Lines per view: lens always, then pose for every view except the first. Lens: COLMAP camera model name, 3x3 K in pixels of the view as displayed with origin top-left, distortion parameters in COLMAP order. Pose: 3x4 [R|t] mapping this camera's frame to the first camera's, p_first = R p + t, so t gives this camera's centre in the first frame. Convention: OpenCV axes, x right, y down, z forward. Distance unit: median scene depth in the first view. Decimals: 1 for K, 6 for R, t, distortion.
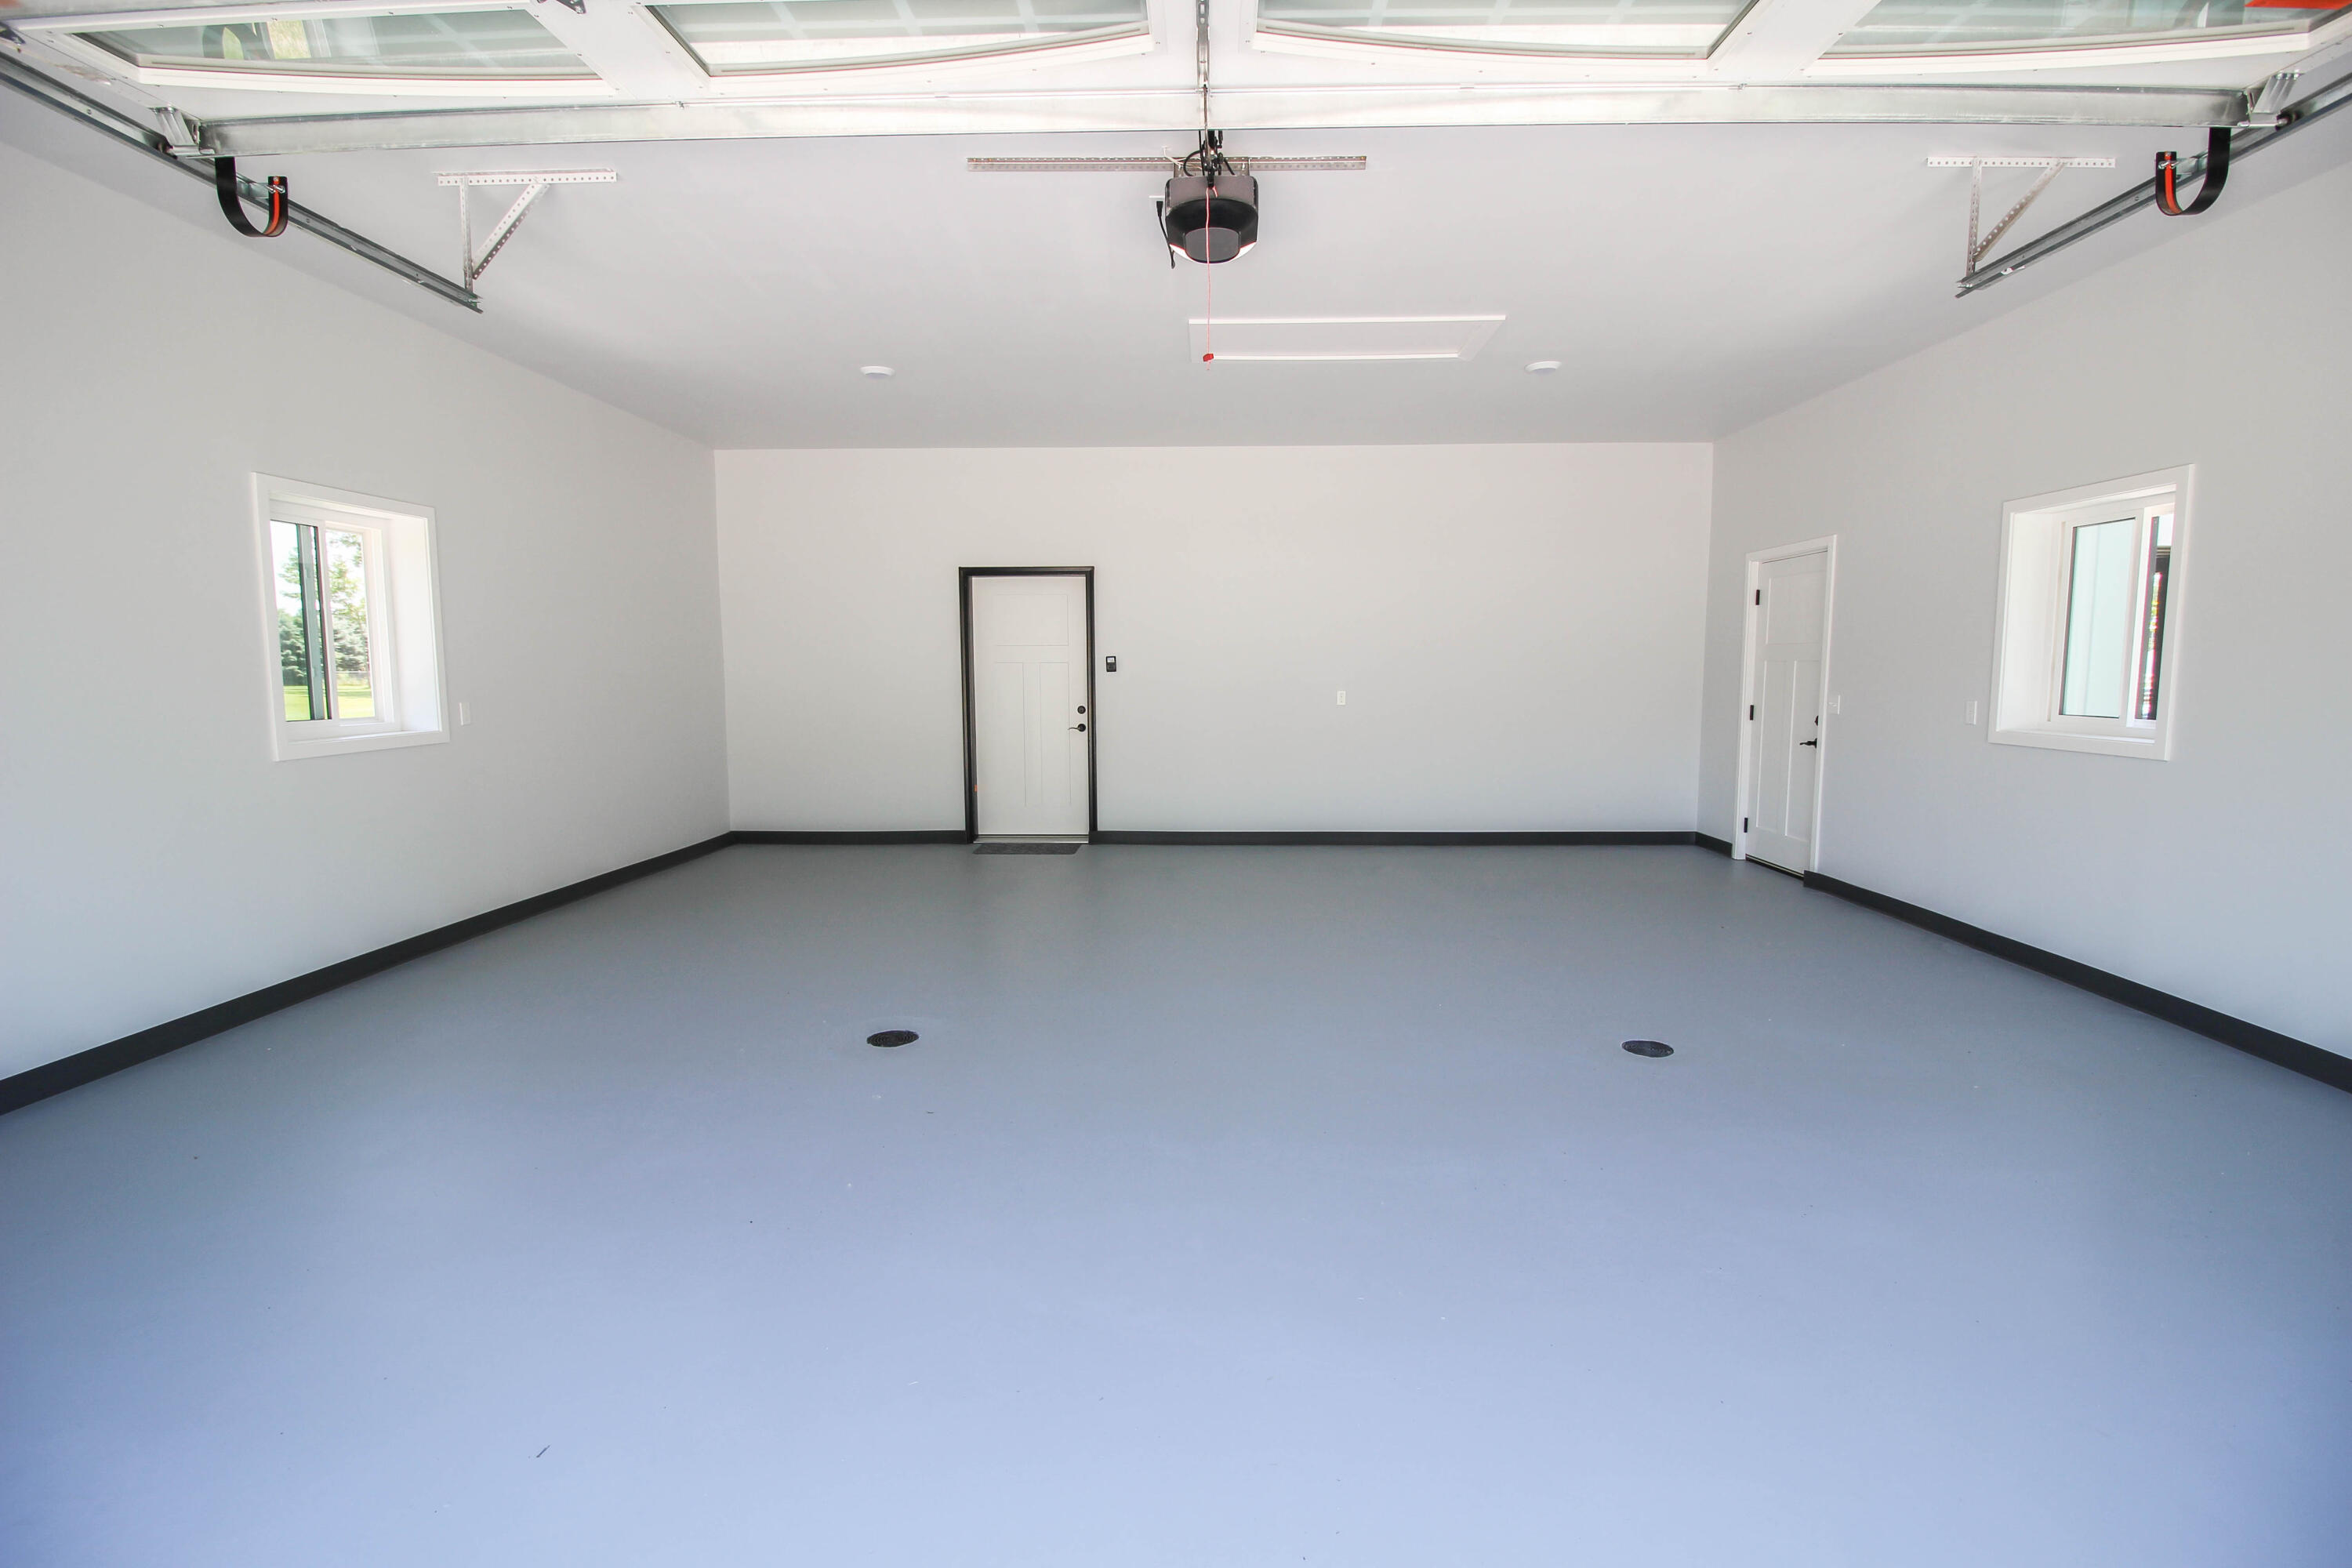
lens RADIAL K [[1079.7, 0, 1176.0], [0, 1079.7, 784.0], [0, 0, 1]] dist [0.001732, 0.000673]
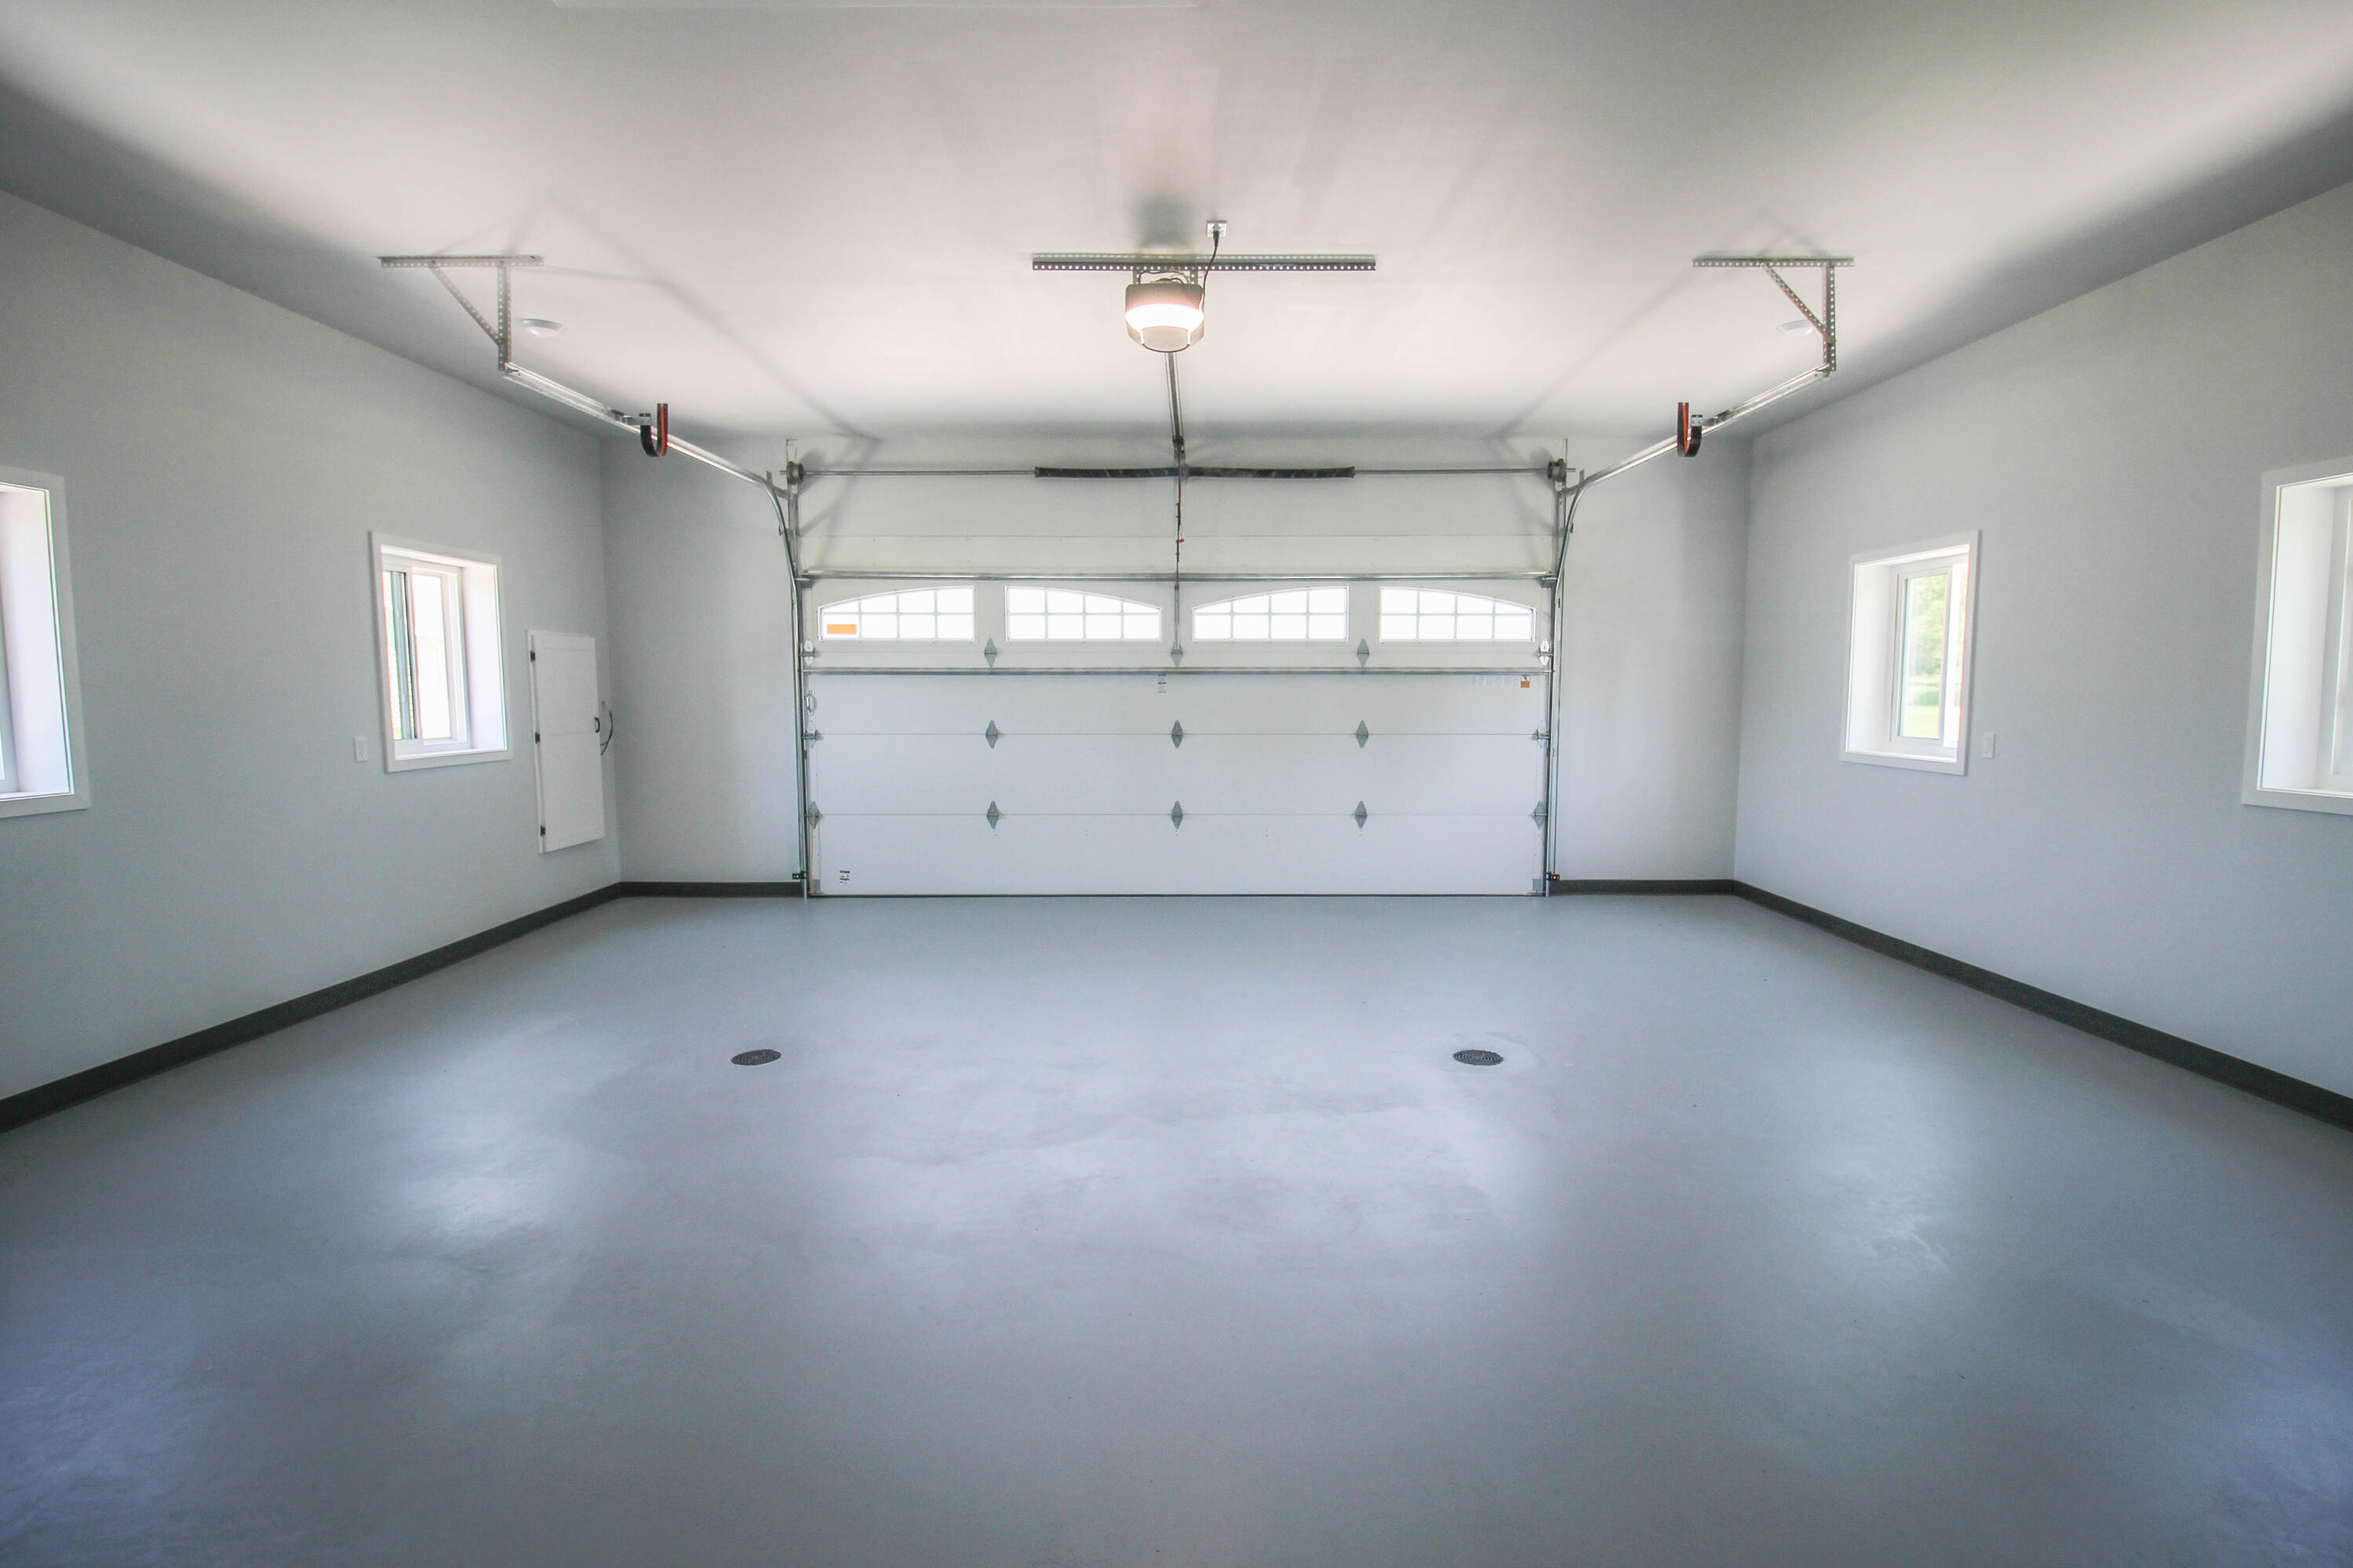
lens RADIAL K [[1117.8, 0, 1176.5], [0, 1117.8, 784.0], [0, 0, 1]] dist [0.000735, -0.014366]
pose [[0.999449, -0.002668, 0.033091, -0.009331], [0.003576, 0.999618, -0.027413, 0.022467], [-0.033005, 0.027516, 0.999076, -0.203156]]
